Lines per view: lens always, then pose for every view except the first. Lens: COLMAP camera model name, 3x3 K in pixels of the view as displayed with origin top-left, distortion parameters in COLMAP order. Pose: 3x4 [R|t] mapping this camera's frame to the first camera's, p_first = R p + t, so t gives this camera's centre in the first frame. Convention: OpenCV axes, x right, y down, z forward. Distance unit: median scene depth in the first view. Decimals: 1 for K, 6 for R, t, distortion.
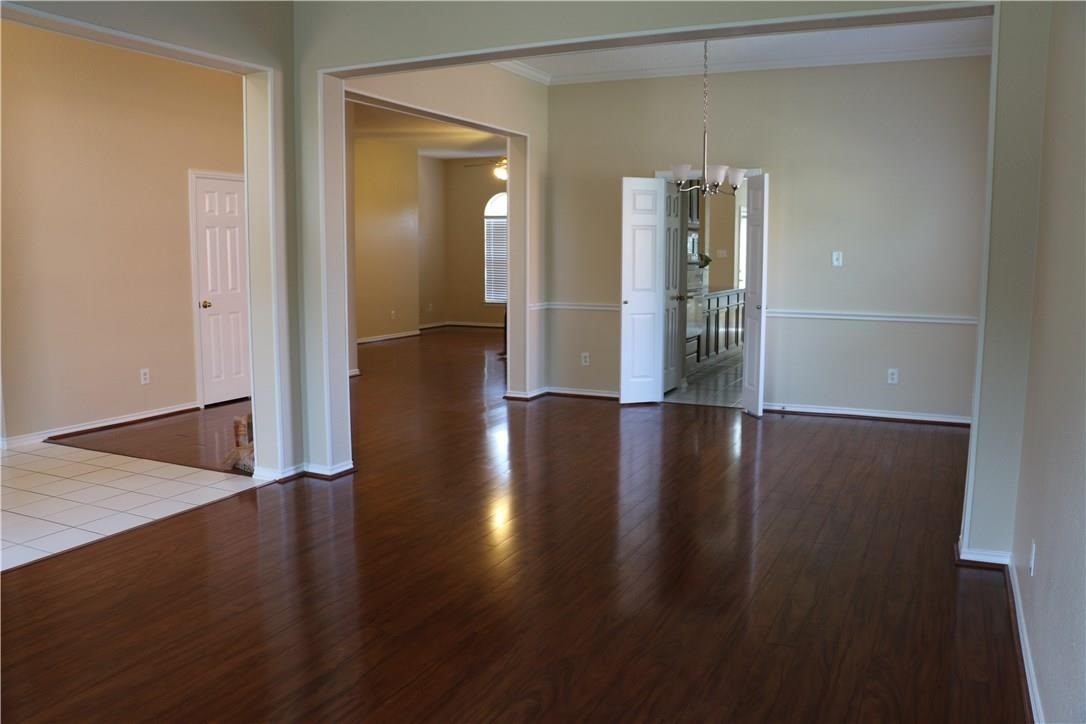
lens RADIAL K [[894.2, 0, 543.0], [0, 894.2, 362.0], [0, 0, 1]] dist [-0.179270, 0.156106]
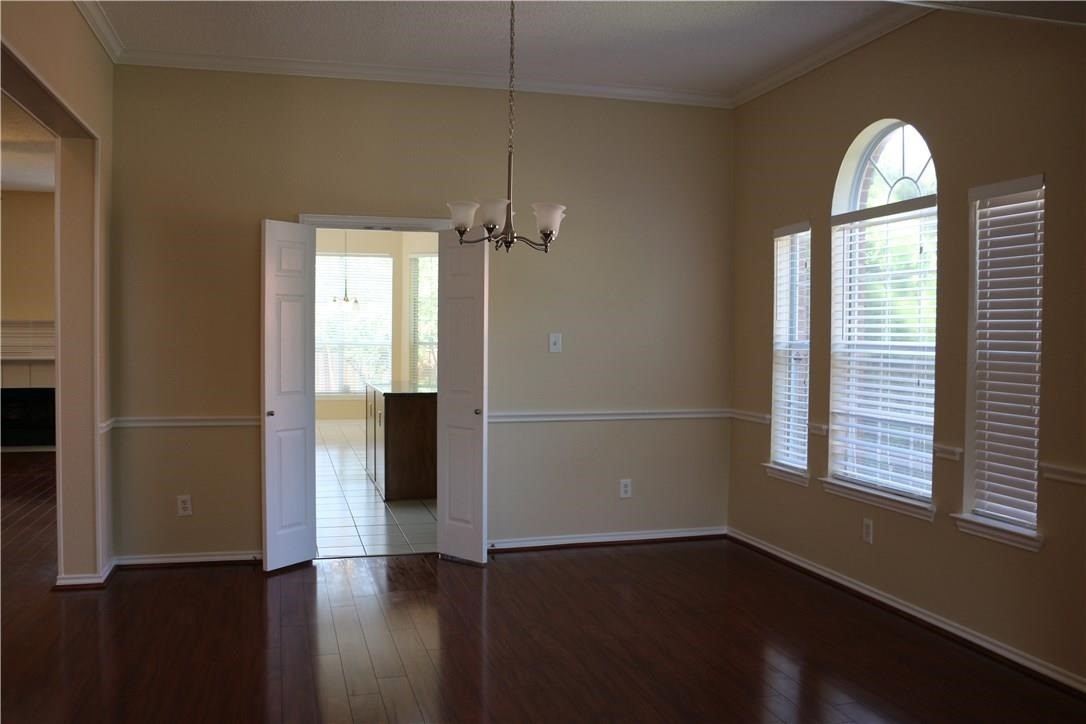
lens RADIAL K [[945.3, 0, 543.0], [0, 945.3, 362.0], [0, 0, 1]] dist [-0.154581, 0.001740]
pose [[0.747339, -0.016263, 0.664244, -0.210008], [0.078322, 0.994887, -0.063761, -0.046240], [-0.659811, 0.099676, 0.744792, 0.370781]]
